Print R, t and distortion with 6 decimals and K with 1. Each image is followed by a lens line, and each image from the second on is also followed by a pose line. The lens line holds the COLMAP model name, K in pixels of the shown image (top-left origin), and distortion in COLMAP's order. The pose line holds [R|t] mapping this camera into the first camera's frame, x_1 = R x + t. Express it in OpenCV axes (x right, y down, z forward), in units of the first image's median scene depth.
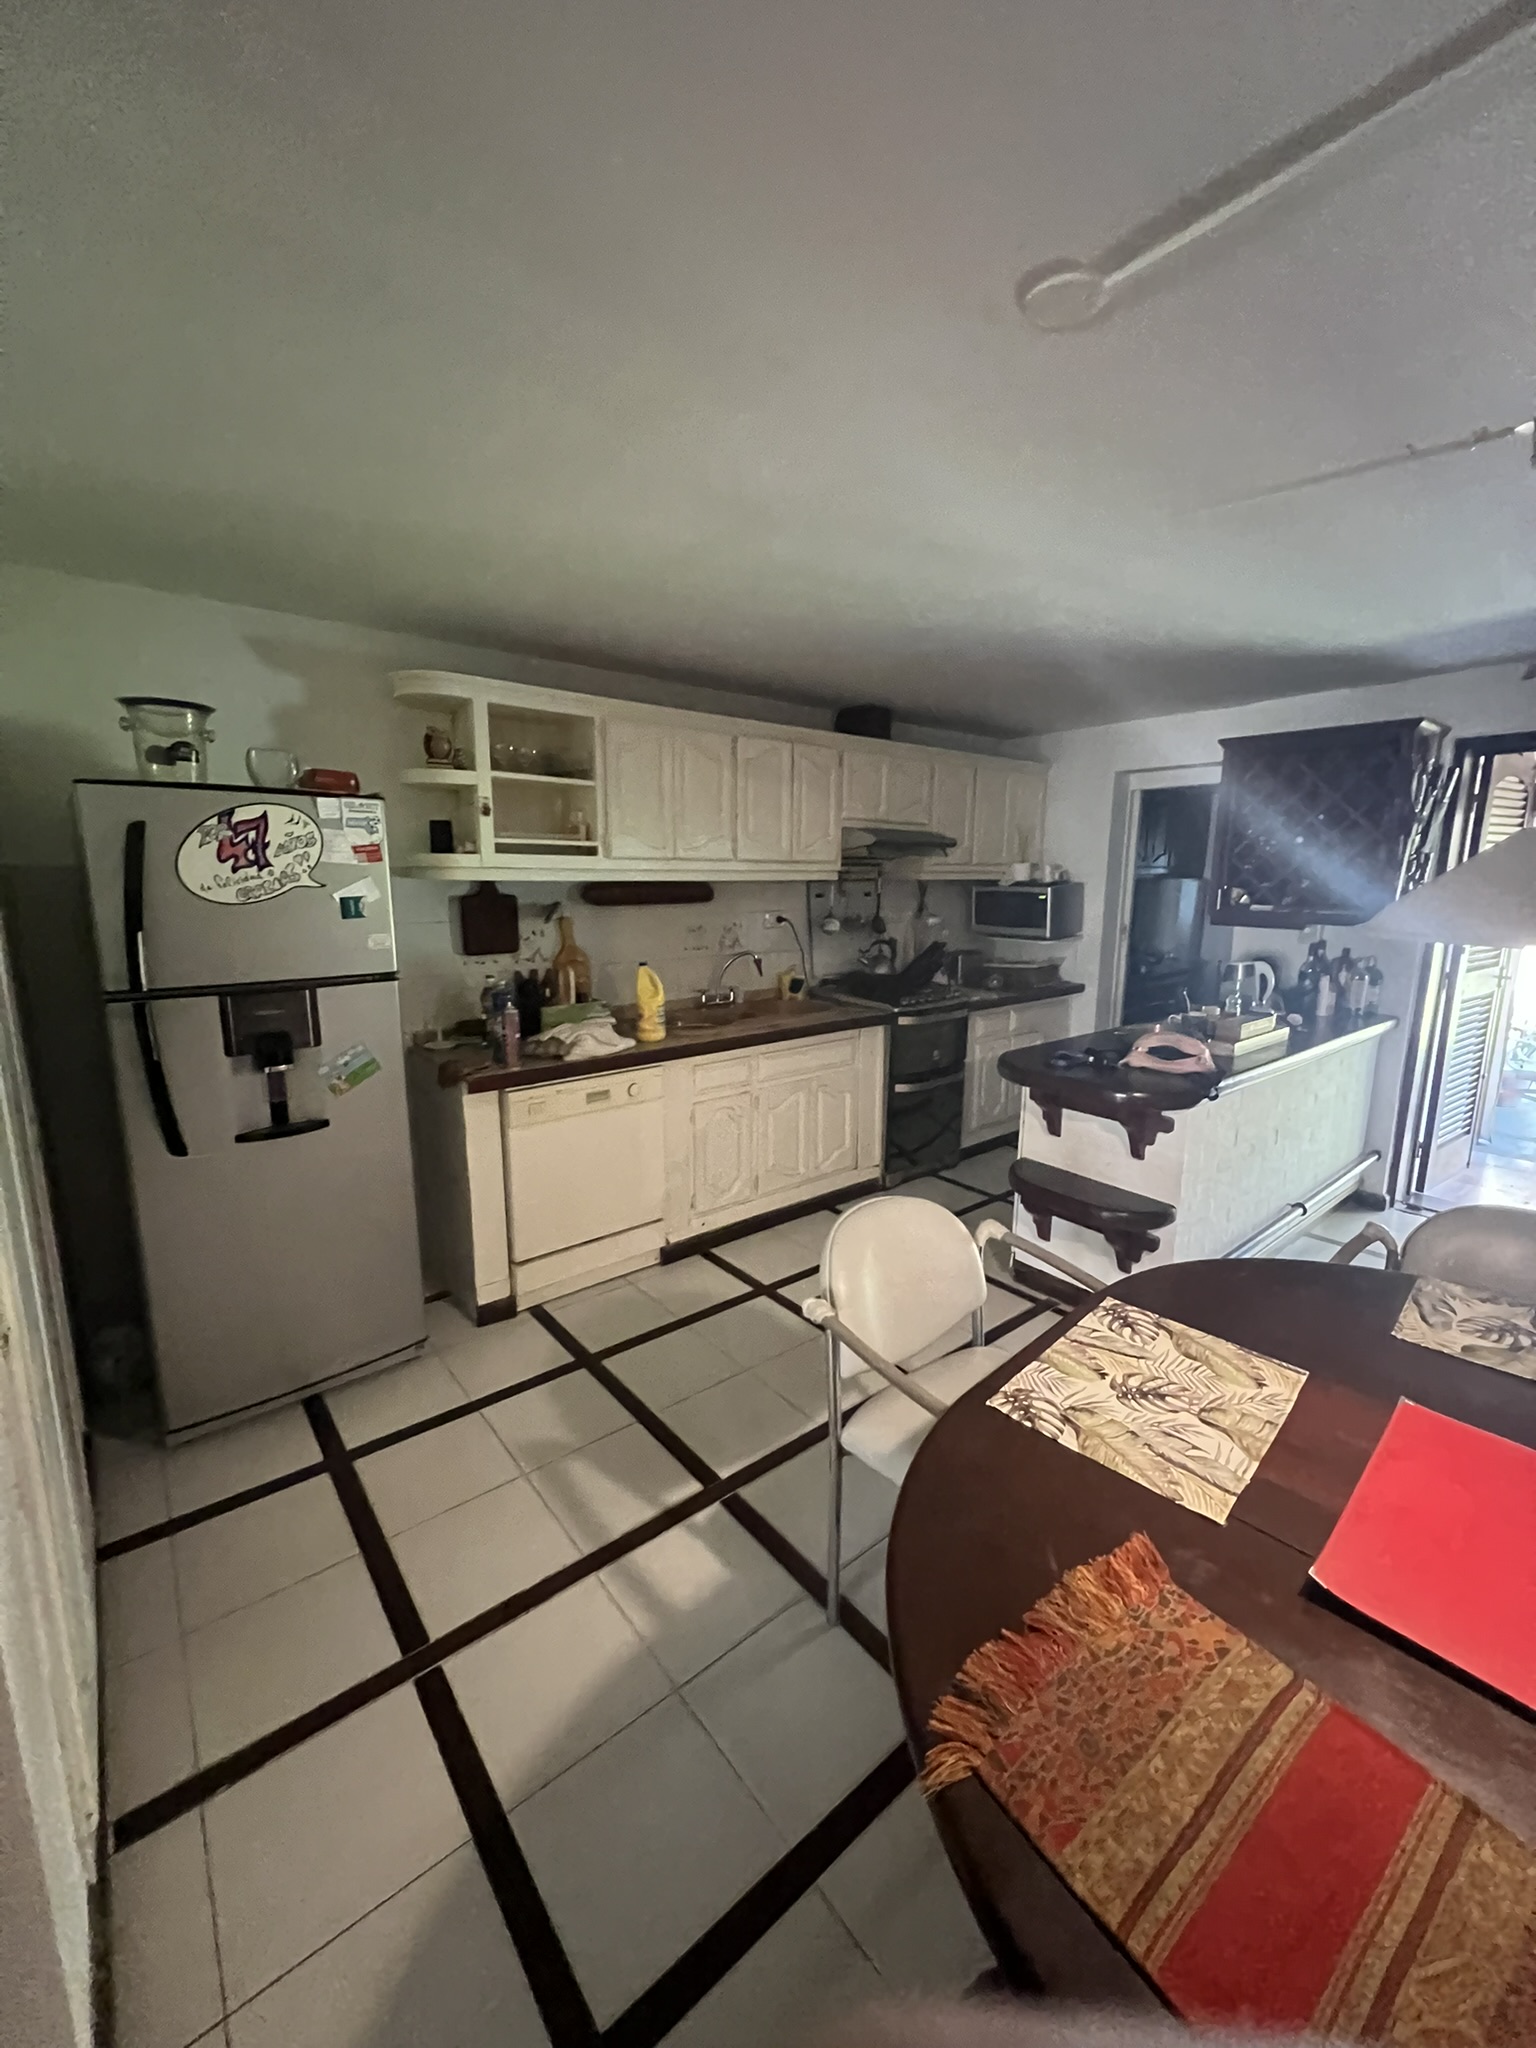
lens RADIAL K [[817.5, 0, 773.2], [0, 817.5, 1021.8], [0, 0, 1]] dist [-0.003704, -0.000055]
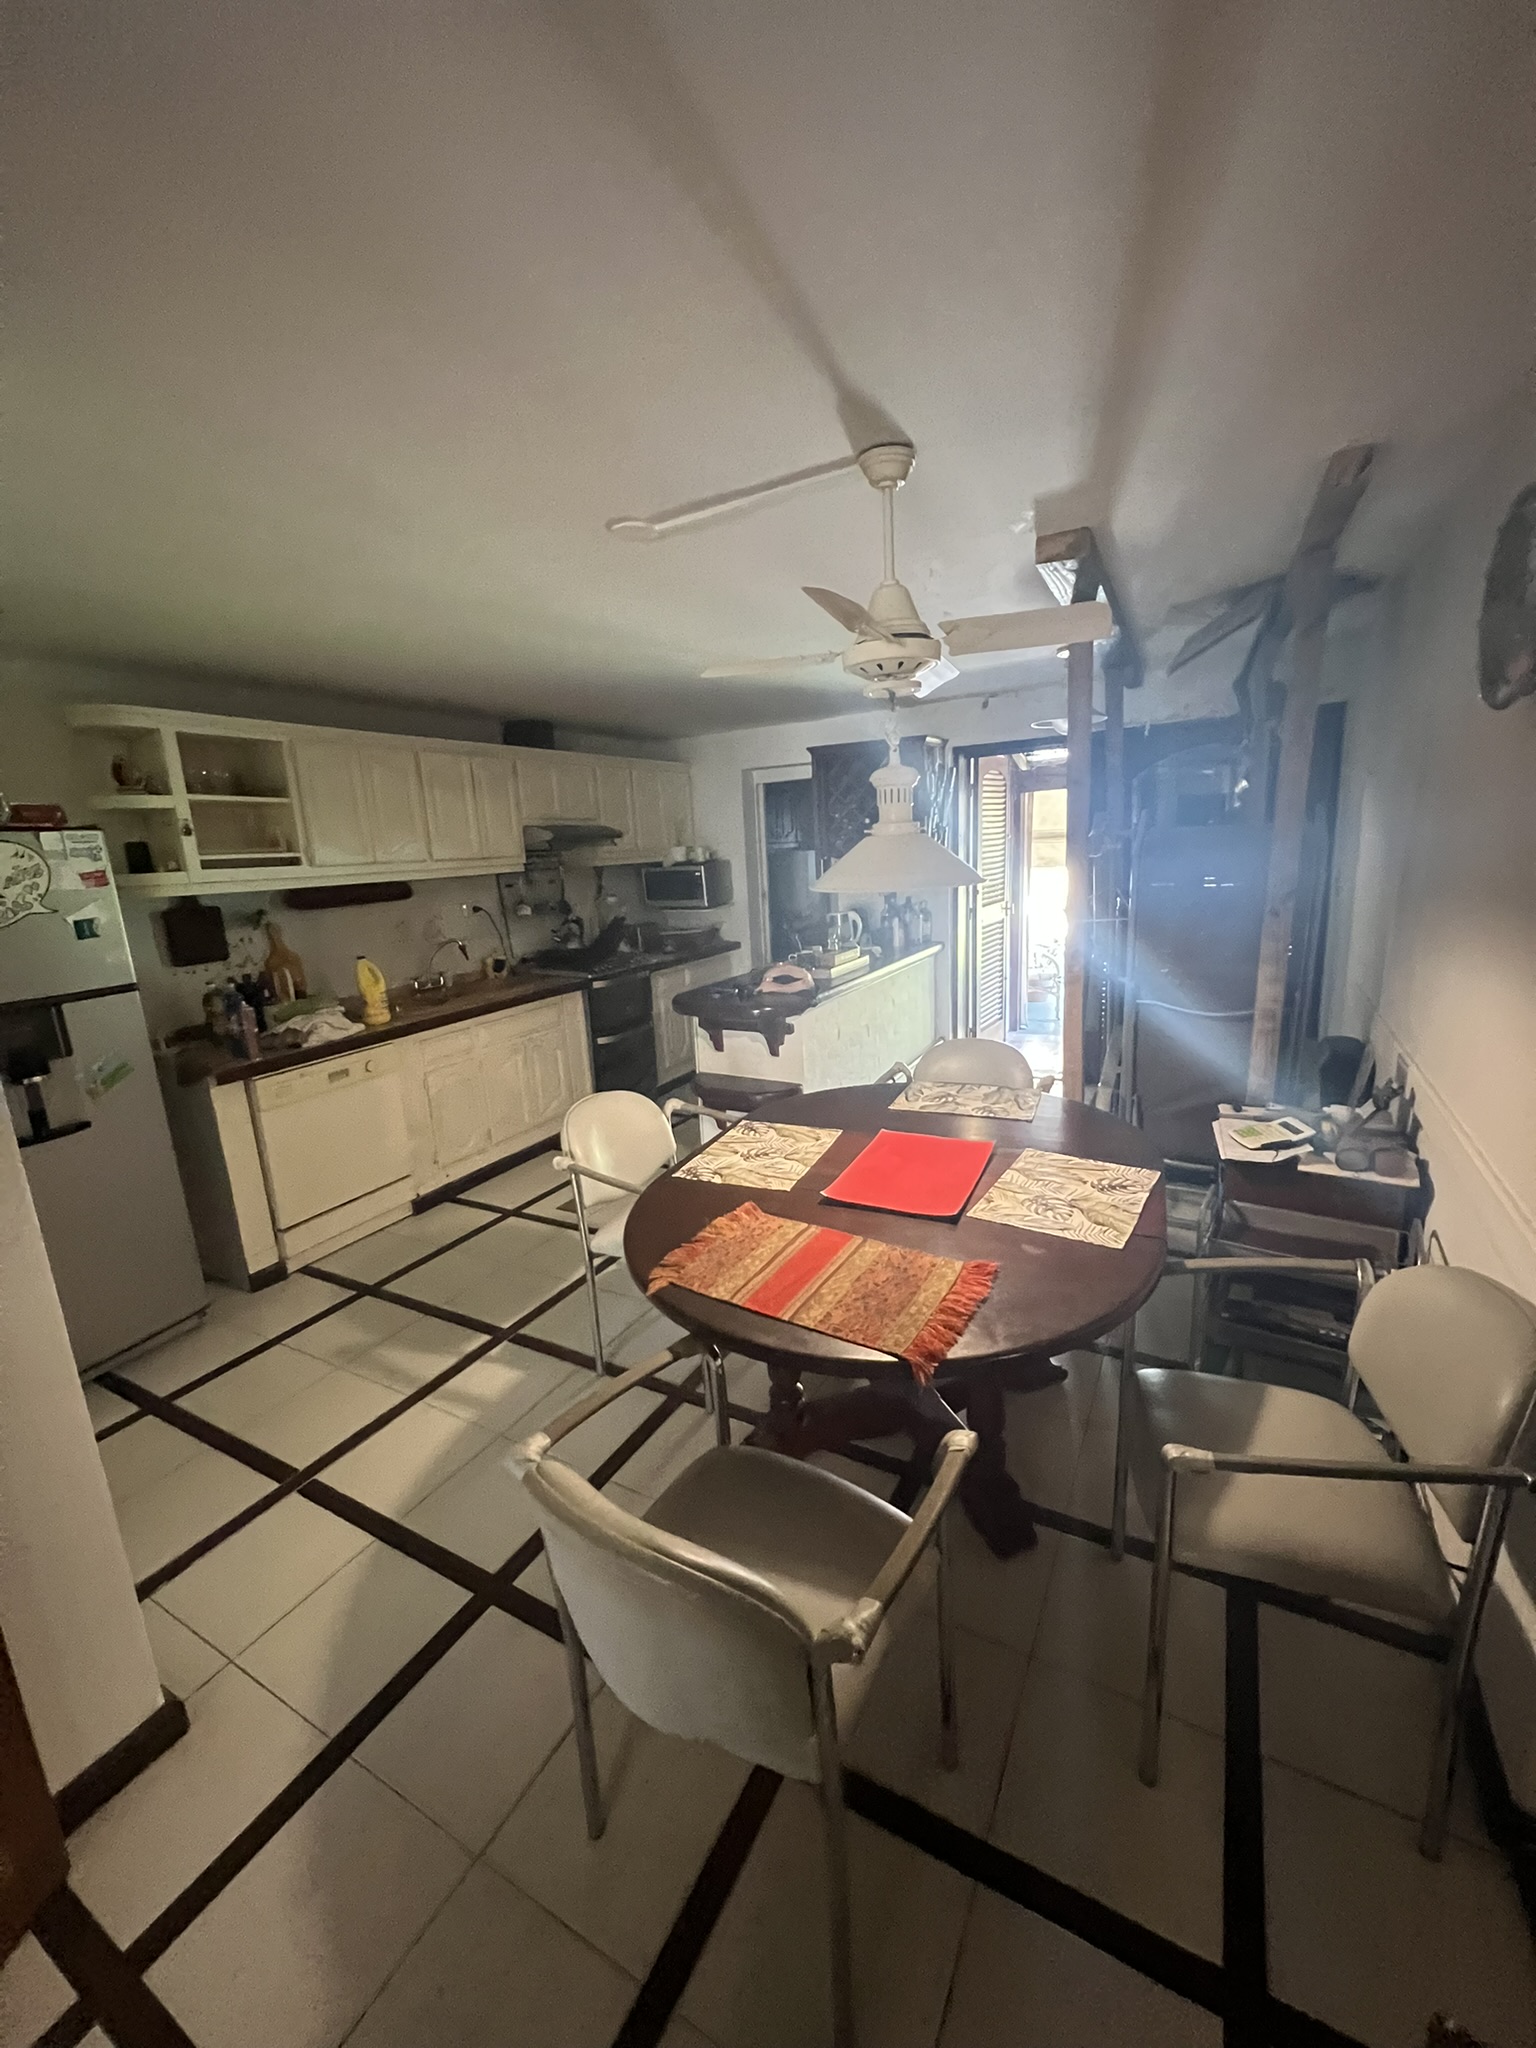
lens RADIAL K [[817.5, 0, 776.4], [0, 817.5, 1019.3], [0, 0, 1]] dist [-0.003704, -0.000055]
pose [[0.924180, -0.130167, 0.359093, -0.049299], [0.122207, 0.991489, 0.044886, 0.038348], [-0.361880, 0.002401, 0.932222, -0.303401]]
